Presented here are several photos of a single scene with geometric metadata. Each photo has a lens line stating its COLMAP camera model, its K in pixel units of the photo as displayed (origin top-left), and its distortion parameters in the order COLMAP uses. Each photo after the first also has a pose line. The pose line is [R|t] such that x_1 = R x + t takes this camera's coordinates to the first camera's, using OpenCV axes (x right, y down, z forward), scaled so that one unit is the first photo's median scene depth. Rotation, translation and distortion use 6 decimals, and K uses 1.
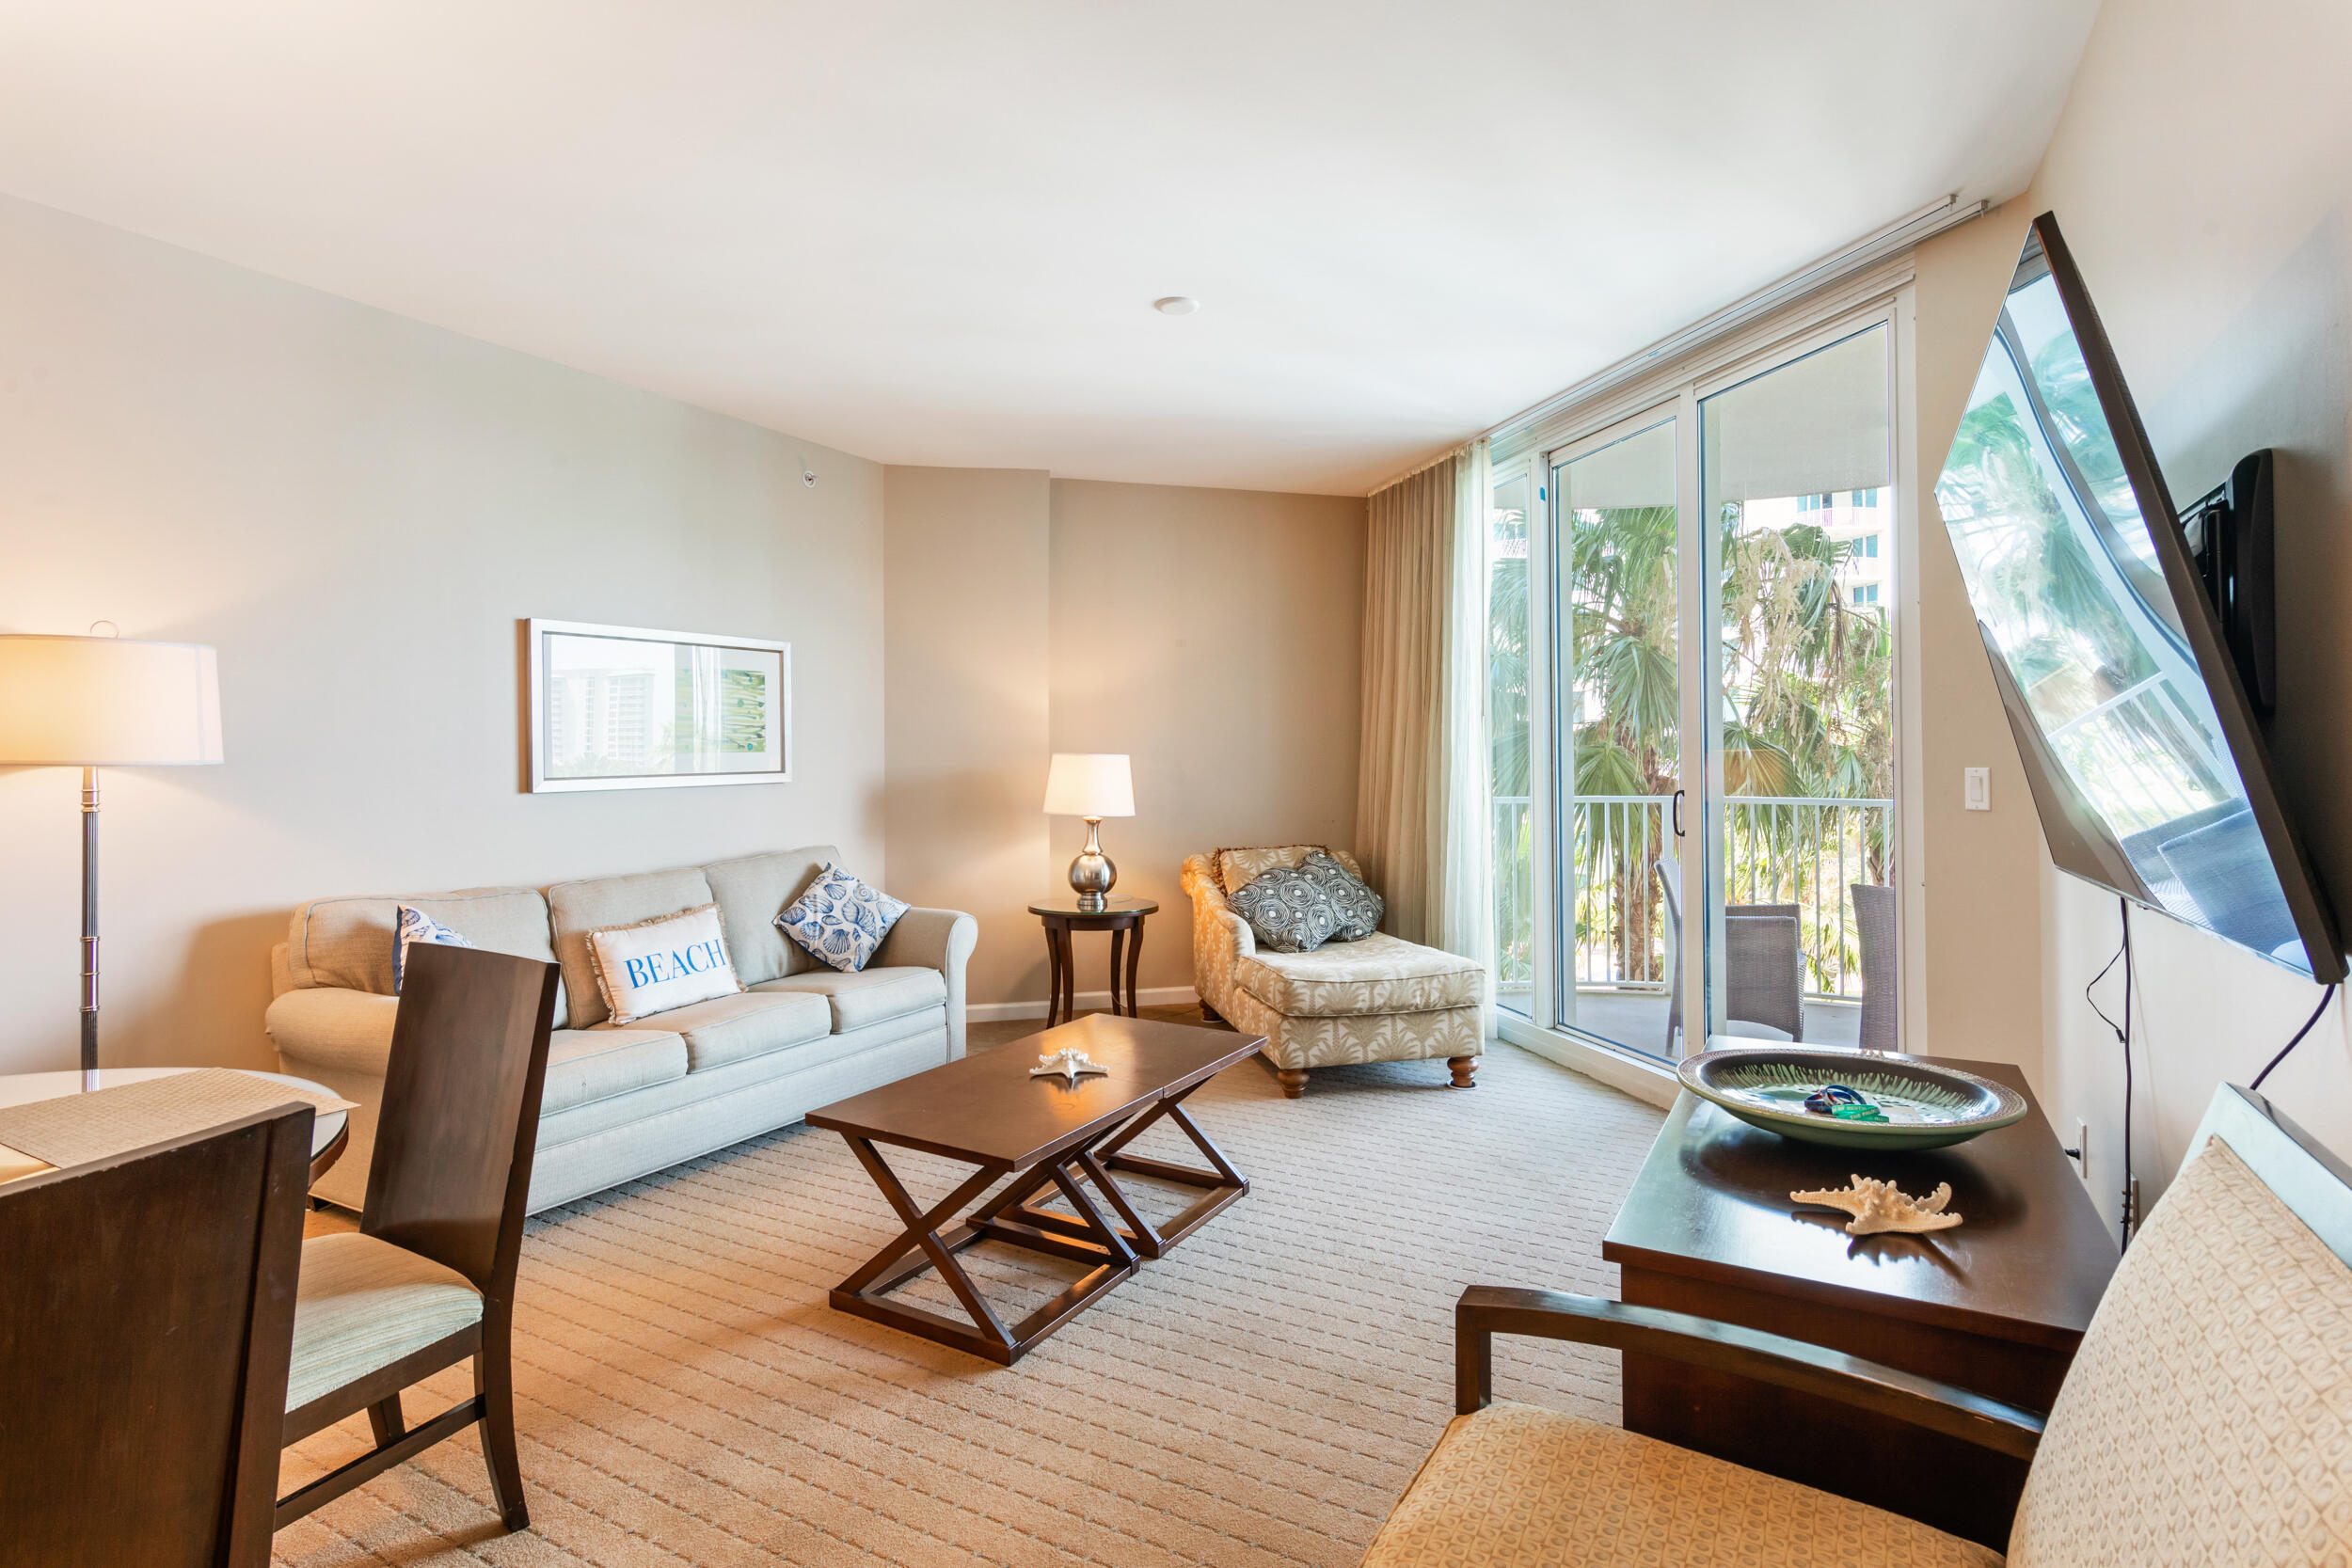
lens RADIAL K [[1183.0, 0, 1127.1], [0, 1183.0, 735.6], [0, 0, 1]] dist [0.000037, -0.000316]
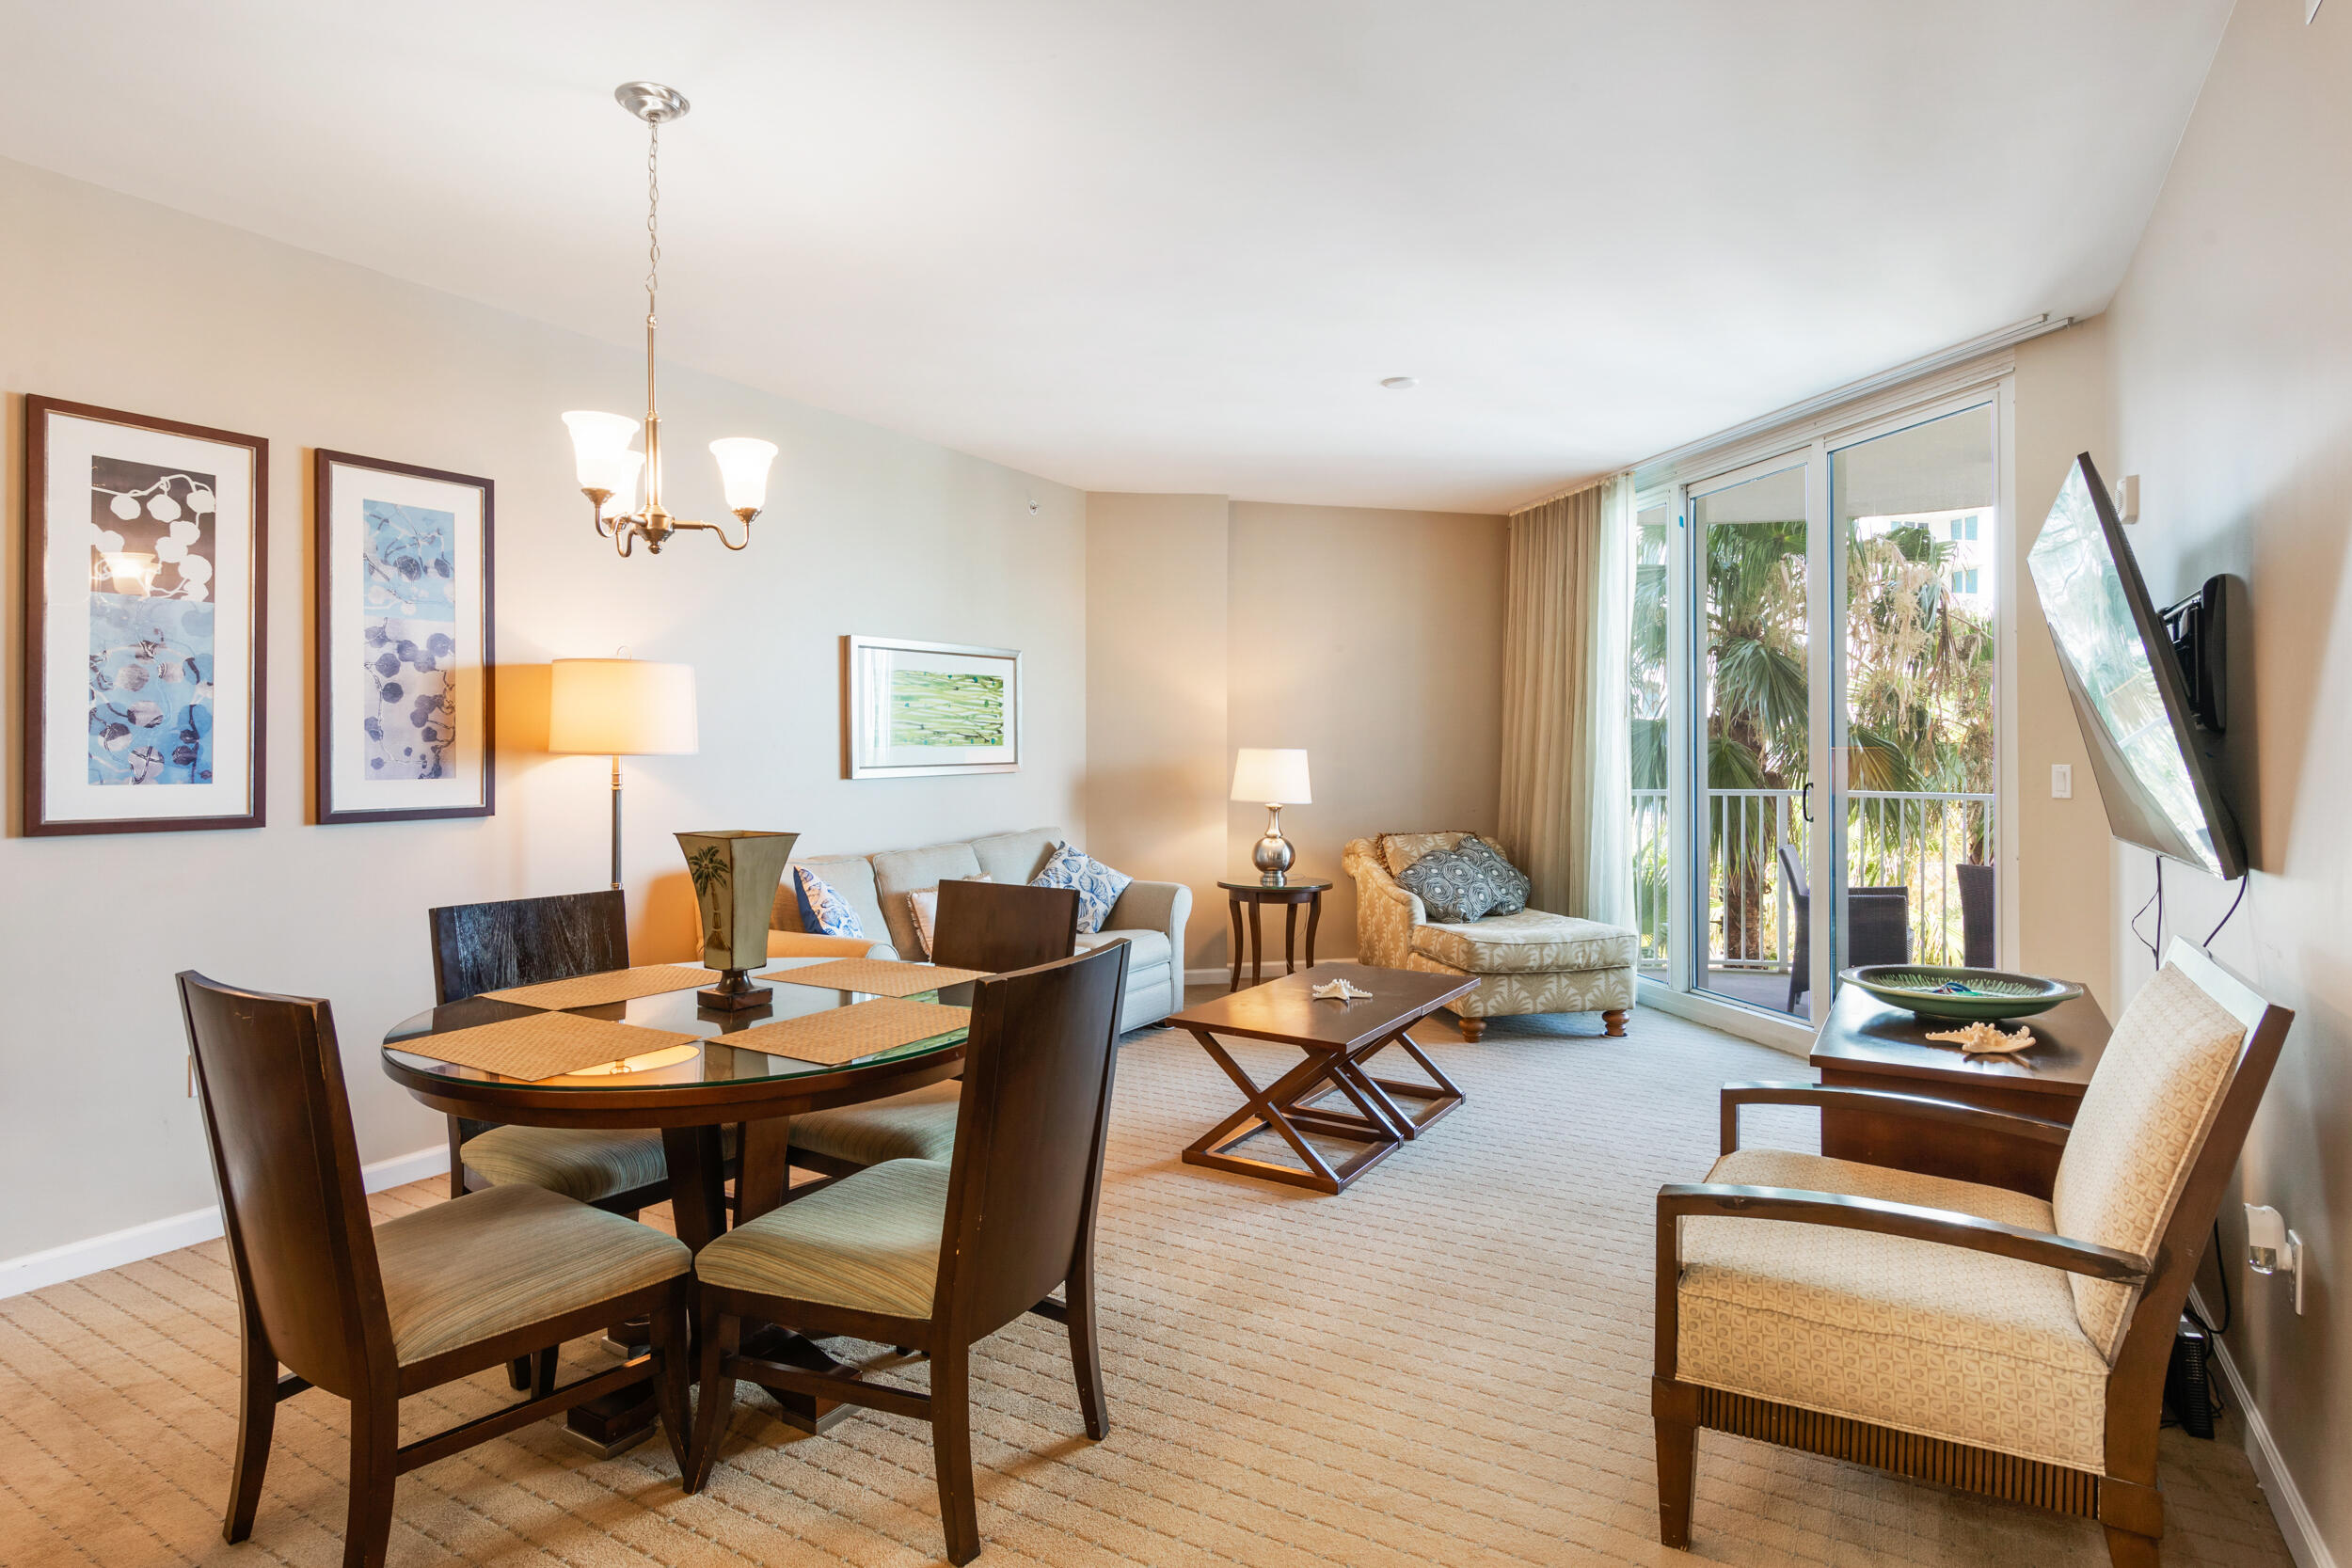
lens RADIAL K [[1277.5, 0, 1112.6], [0, 1277.5, 731.7], [0, 0, 1]] dist [-0.007130, 0.000996]
pose [[0.999494, 0.005001, -0.031411, -0.172704], [-0.004860, 0.999978, 0.004572, -0.006391], [0.031433, -0.004417, 0.999496, -0.267374]]
